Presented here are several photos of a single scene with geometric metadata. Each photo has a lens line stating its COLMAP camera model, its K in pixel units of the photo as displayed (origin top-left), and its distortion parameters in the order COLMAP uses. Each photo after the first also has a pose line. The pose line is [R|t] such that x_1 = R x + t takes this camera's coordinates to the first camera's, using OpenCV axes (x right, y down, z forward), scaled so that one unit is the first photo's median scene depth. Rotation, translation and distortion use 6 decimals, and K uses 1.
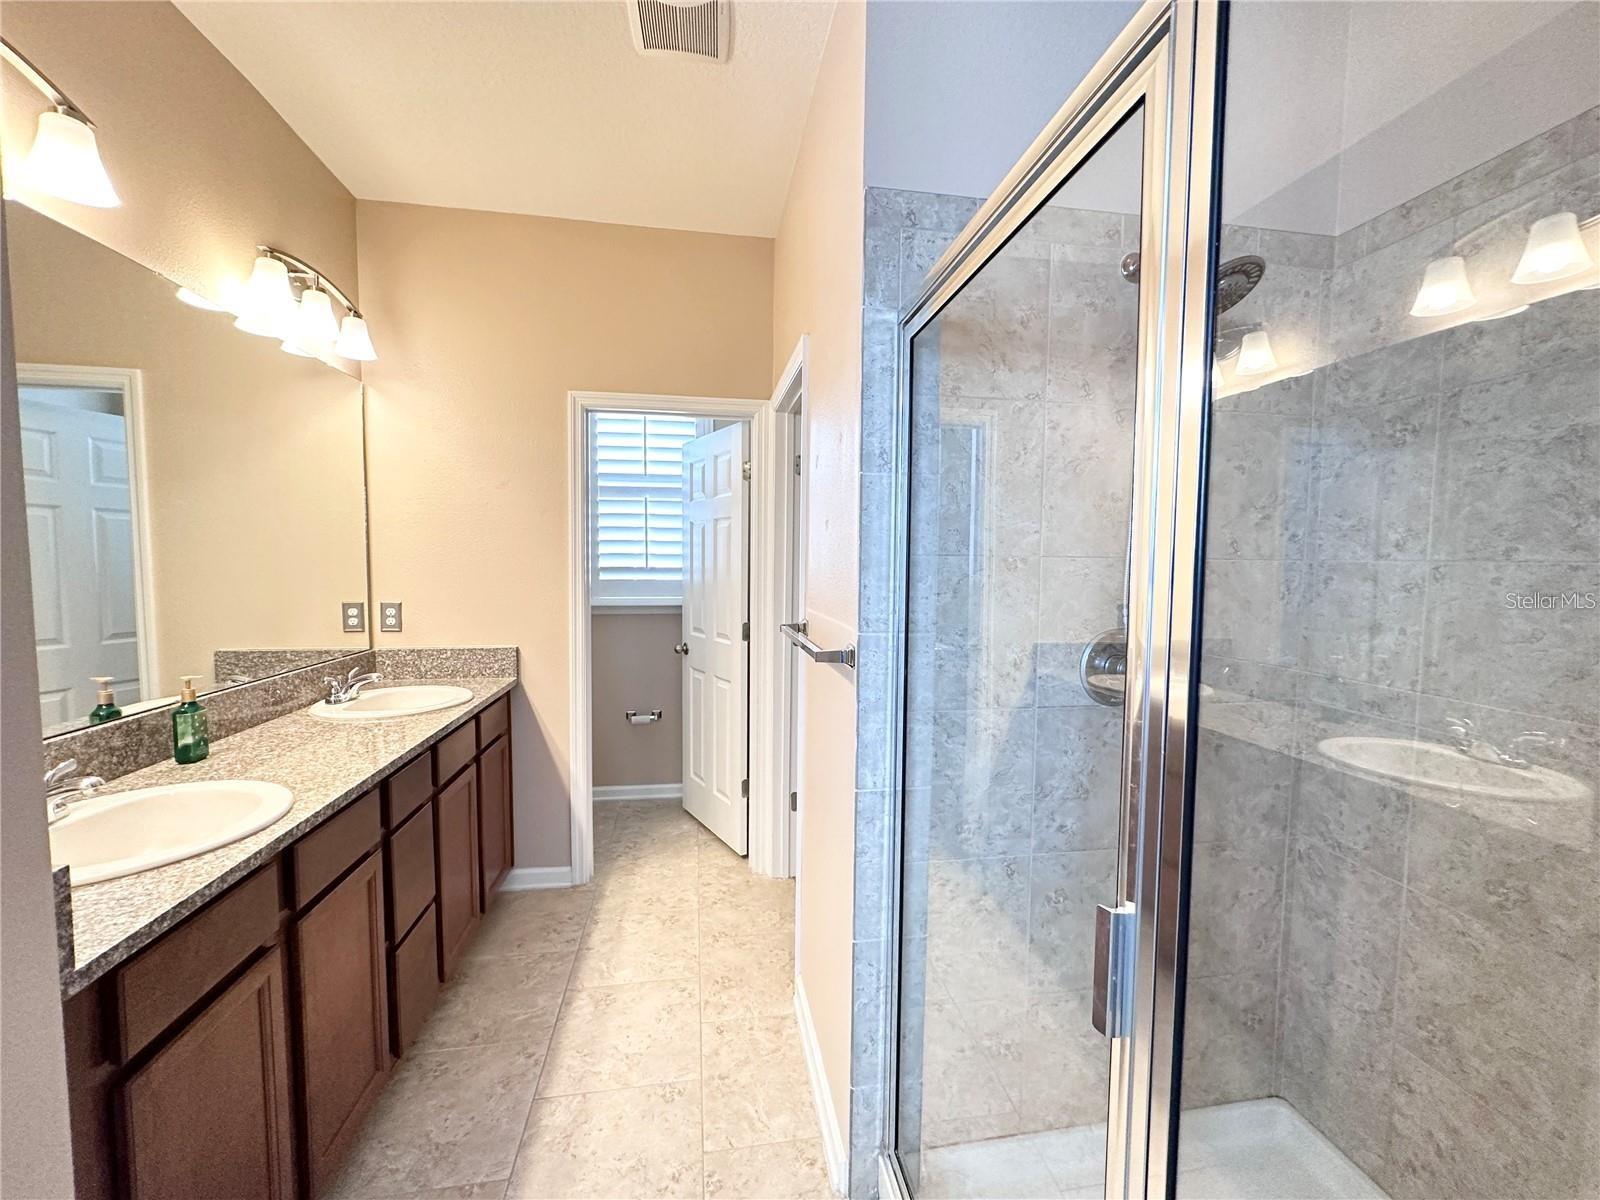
lens RADIAL K [[638.2, 0, 798.0], [0, 638.2, 601.8], [0, 0, 1]] dist [0.001414, -0.000132]
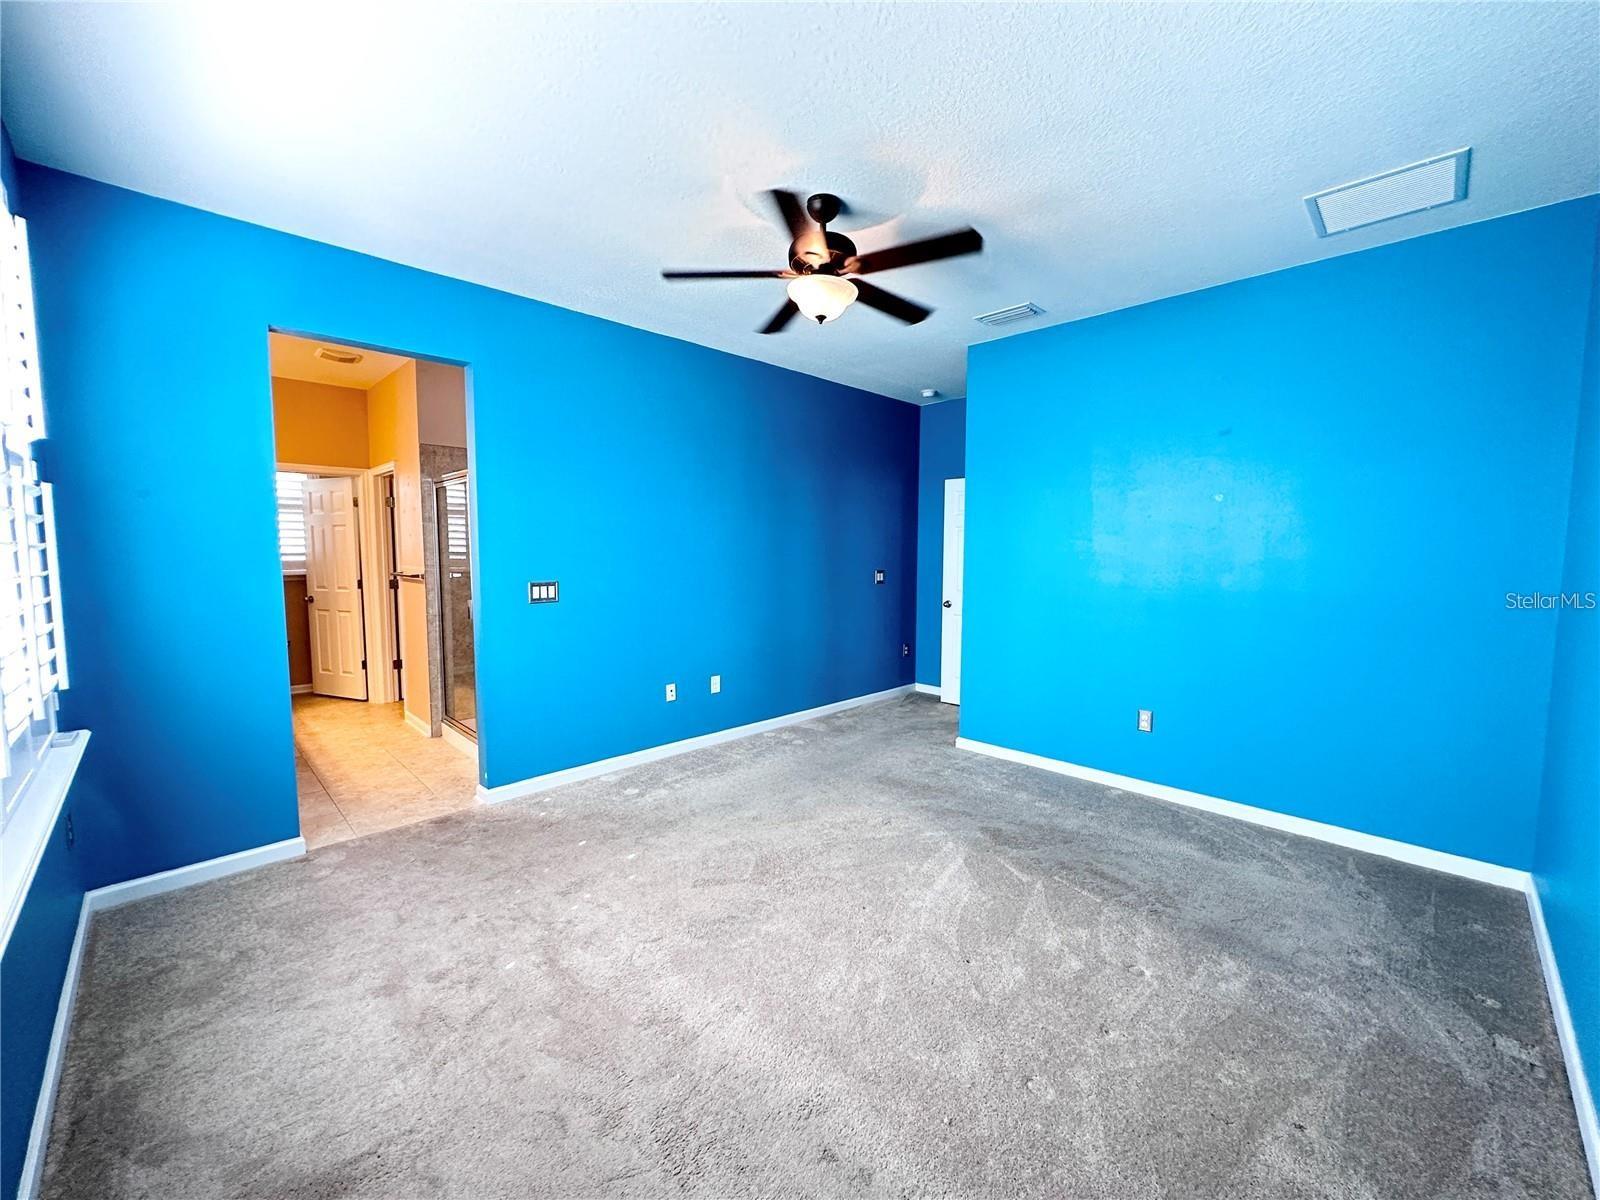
lens RADIAL K [[638.2, 0, 795.4], [0, 638.2, 597.6], [0, 0, 1]] dist [0.001414, -0.000132]
pose [[0.816022, -0.053460, 0.575543, -0.125468], [0.041447, 0.998562, 0.033988, 0.079548], [-0.576533, -0.003880, 0.817065, -1.410075]]
